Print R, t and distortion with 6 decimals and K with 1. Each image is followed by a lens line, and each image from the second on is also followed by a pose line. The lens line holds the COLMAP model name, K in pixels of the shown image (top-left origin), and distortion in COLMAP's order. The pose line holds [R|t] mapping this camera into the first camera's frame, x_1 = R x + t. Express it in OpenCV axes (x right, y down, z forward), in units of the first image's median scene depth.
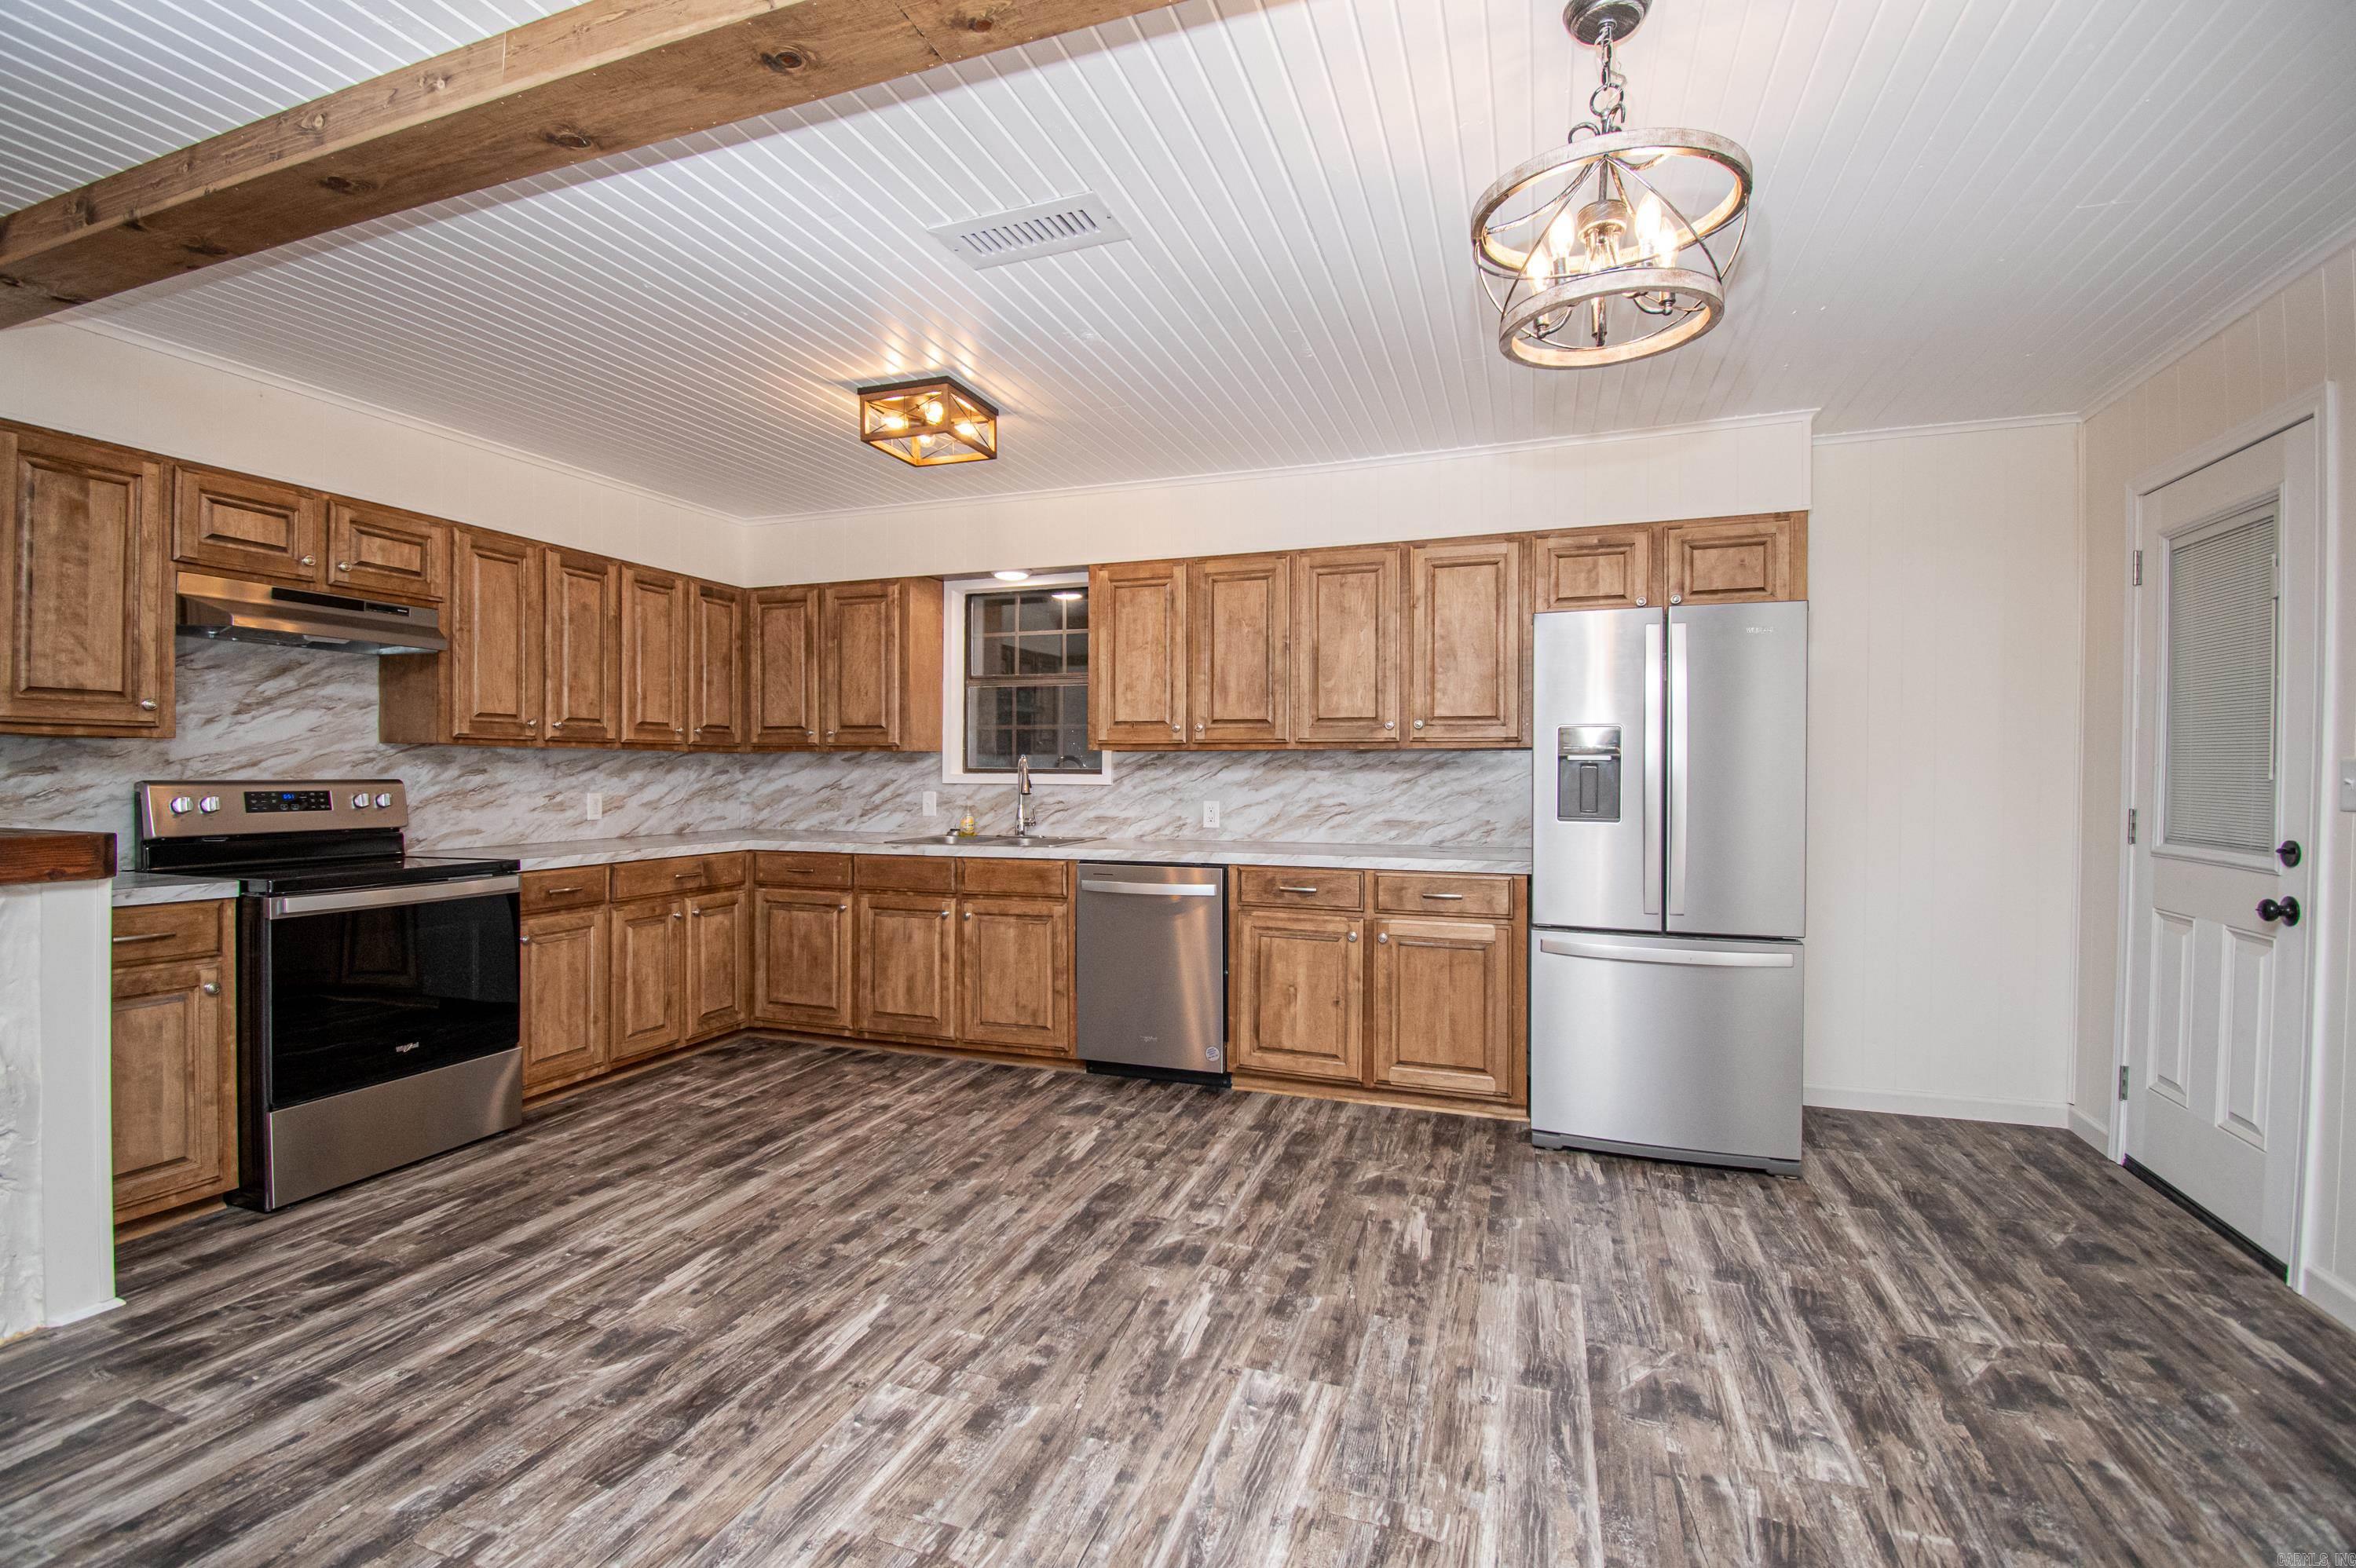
lens RADIAL K [[1035.8, 0, 1159.6], [0, 1035.8, 773.9], [0, 0, 1]] dist [-0.000266, -0.015471]
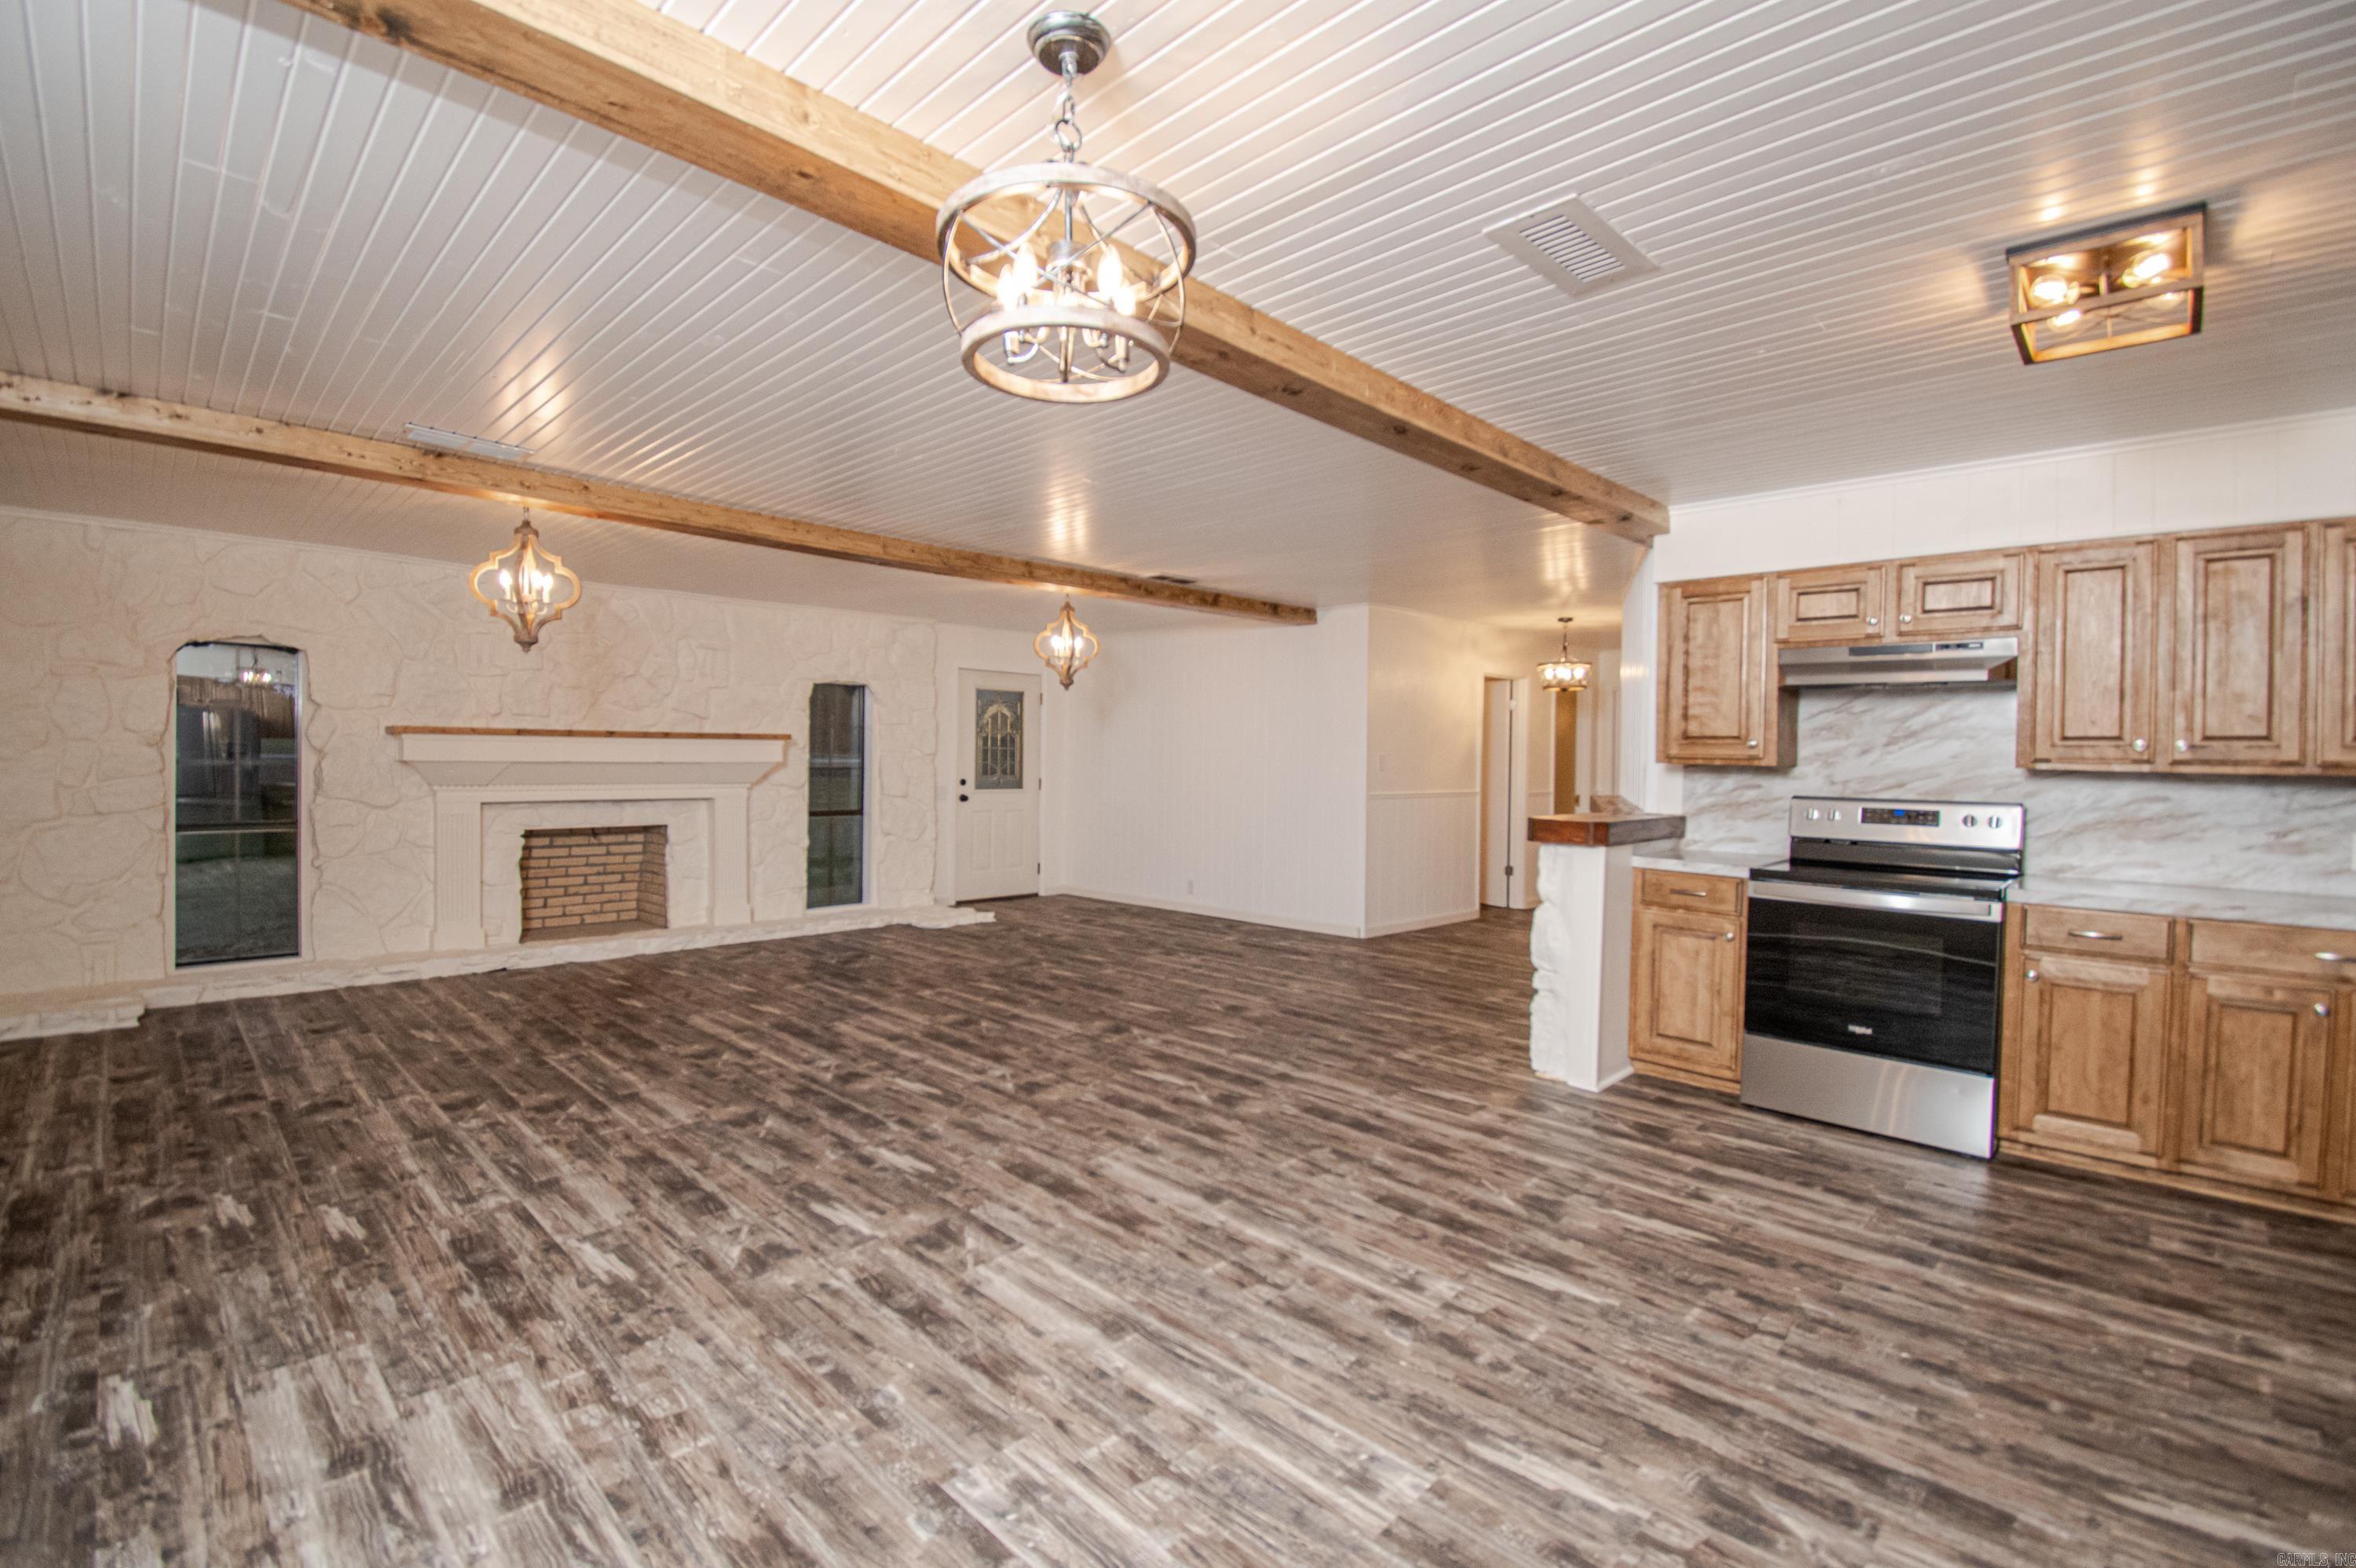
lens RADIAL K [[1035.8, 0, 1166.7], [0, 1035.8, 786.0], [0, 0, 1]] dist [-0.000266, -0.015471]
pose [[-0.424294, 0.017657, -0.905352, 0.713386], [-0.017219, 0.999472, 0.027563, -0.032625], [0.905361, 0.027284, -0.423765, 0.837215]]
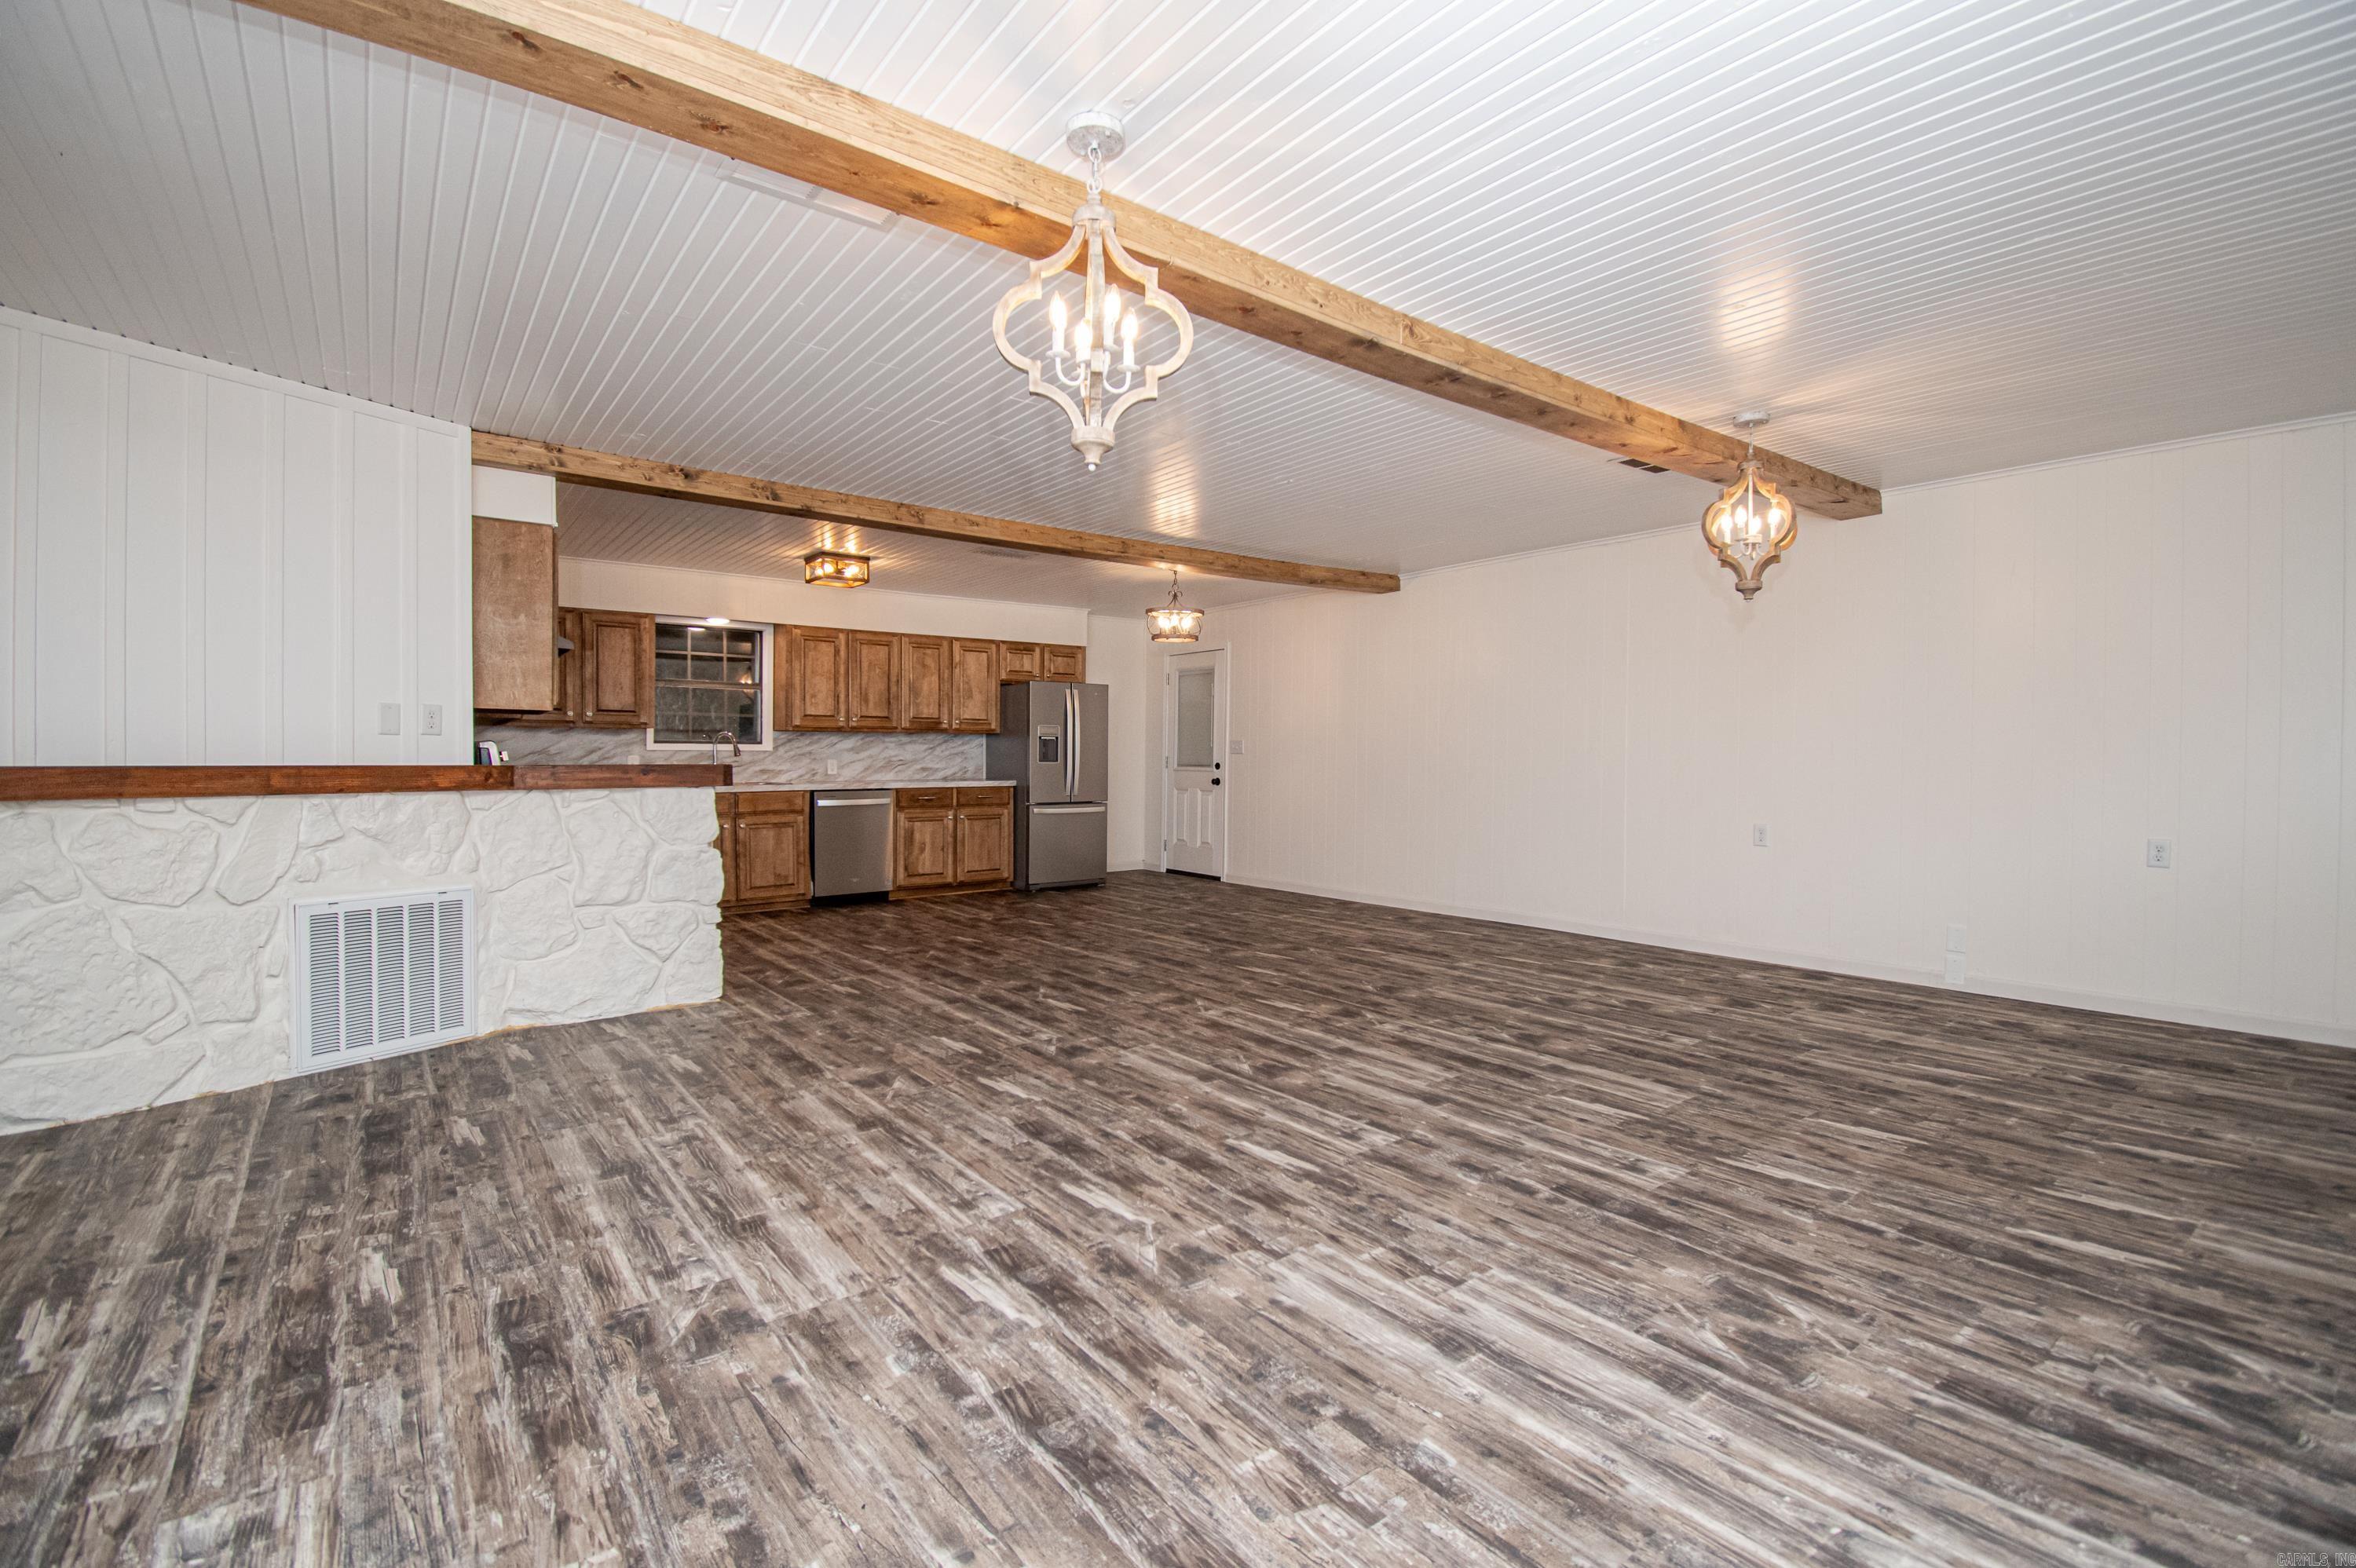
lens RADIAL K [[1035.8, 0, 1188.3], [0, 1035.8, 765.9], [0, 0, 1]] dist [-0.000266, -0.015471]
pose [[0.528783, -0.010481, 0.848693, -1.688972], [0.005256, 0.999945, 0.009074, 0.035663], [-0.848741, -0.000337, 0.528809, -0.713287]]
